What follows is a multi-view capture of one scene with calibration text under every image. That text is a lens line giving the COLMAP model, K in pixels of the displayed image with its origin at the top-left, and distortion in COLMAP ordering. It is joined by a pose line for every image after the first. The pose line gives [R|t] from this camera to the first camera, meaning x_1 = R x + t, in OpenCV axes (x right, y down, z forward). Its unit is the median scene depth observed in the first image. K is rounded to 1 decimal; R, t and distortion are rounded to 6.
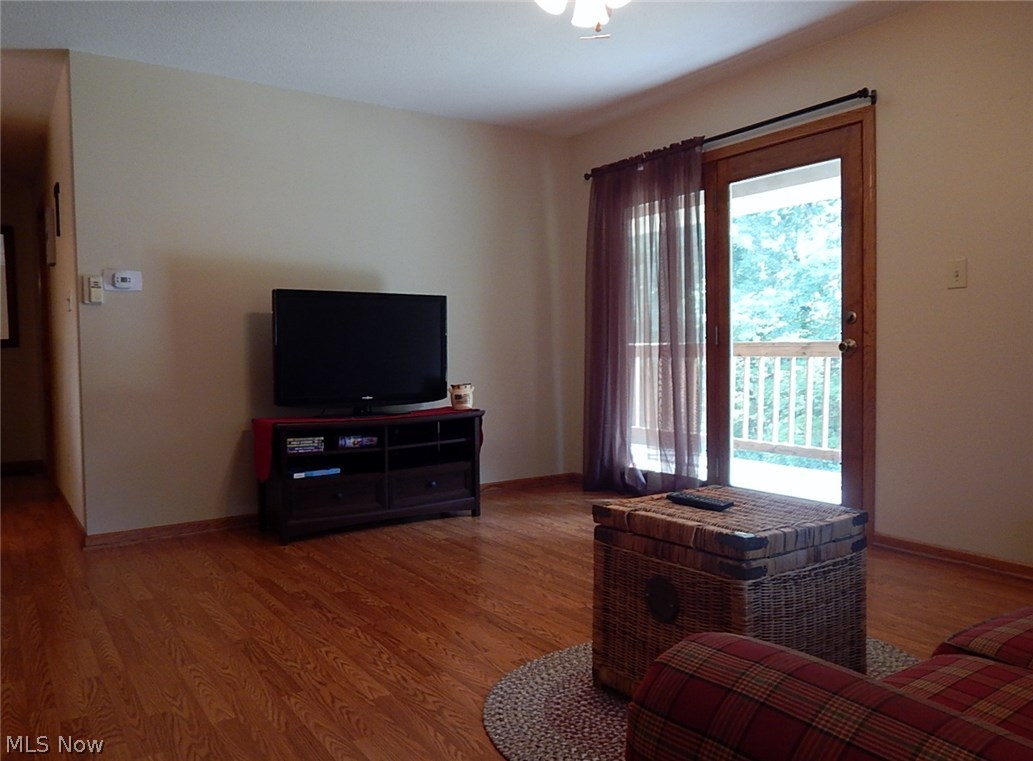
lens RADIAL K [[763.3, 0, 496.8], [0, 763.3, 389.5], [0, 0, 1]] dist [0.002823, -0.009363]
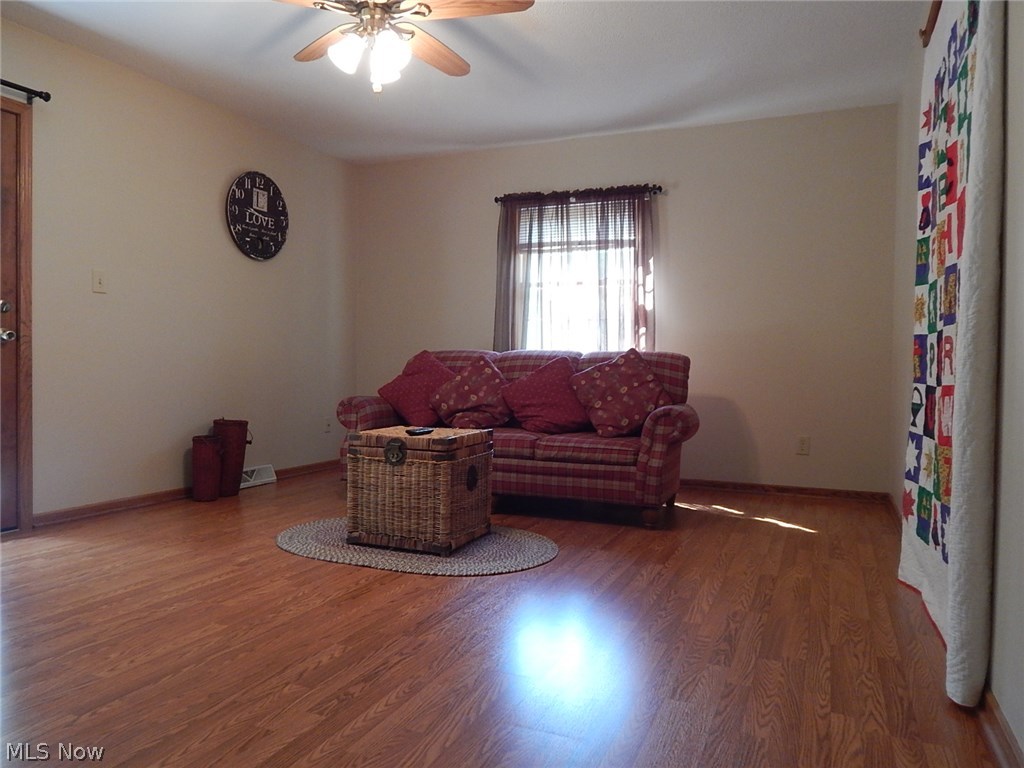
lens RADIAL K [[756.7, 0, 509.7], [0, 756.7, 383.9], [0, 0, 1]] dist [0.002823, -0.009363]
pose [[-0.550229, -0.015268, 0.834874, -0.903806], [0.034624, 0.998556, 0.041081, -0.014496], [-0.834296, 0.051511, -0.548906, 1.280831]]
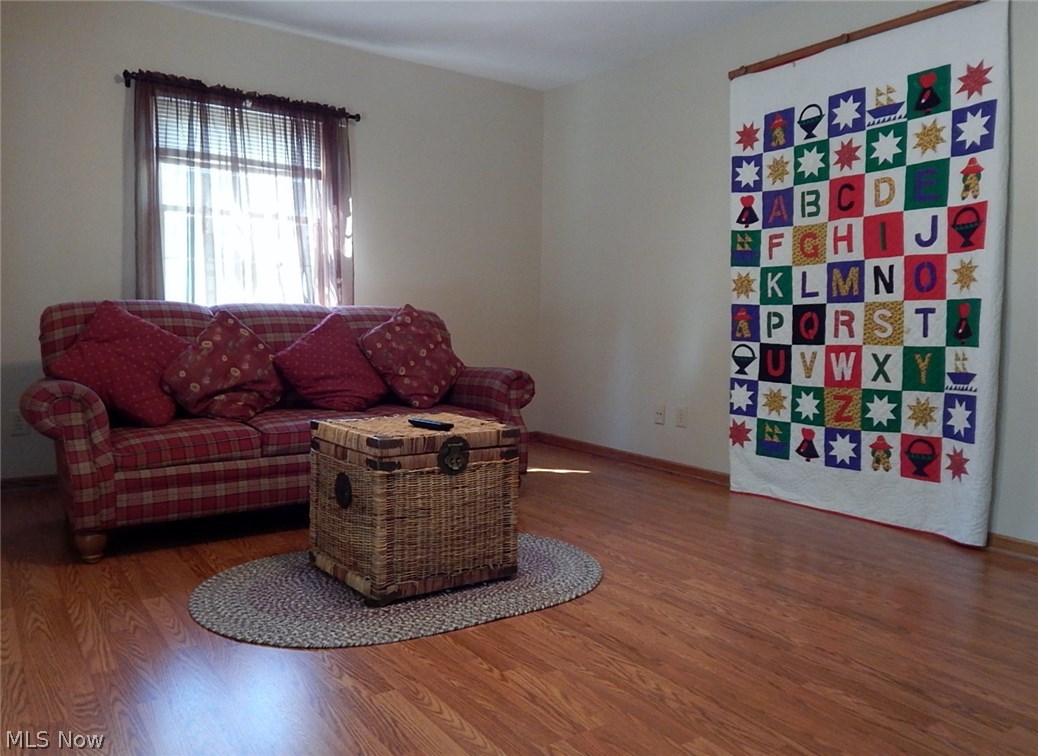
lens RADIAL K [[782.2, 0, 518.6], [0, 782.2, 372.6], [0, 0, 1]] dist [-0.000021, -0.002540]
pose [[-0.999259, -0.002235, -0.038433, 0.128614], [-0.006703, 0.993164, 0.116534, -0.059857], [0.037910, 0.116705, -0.992443, 1.639098]]
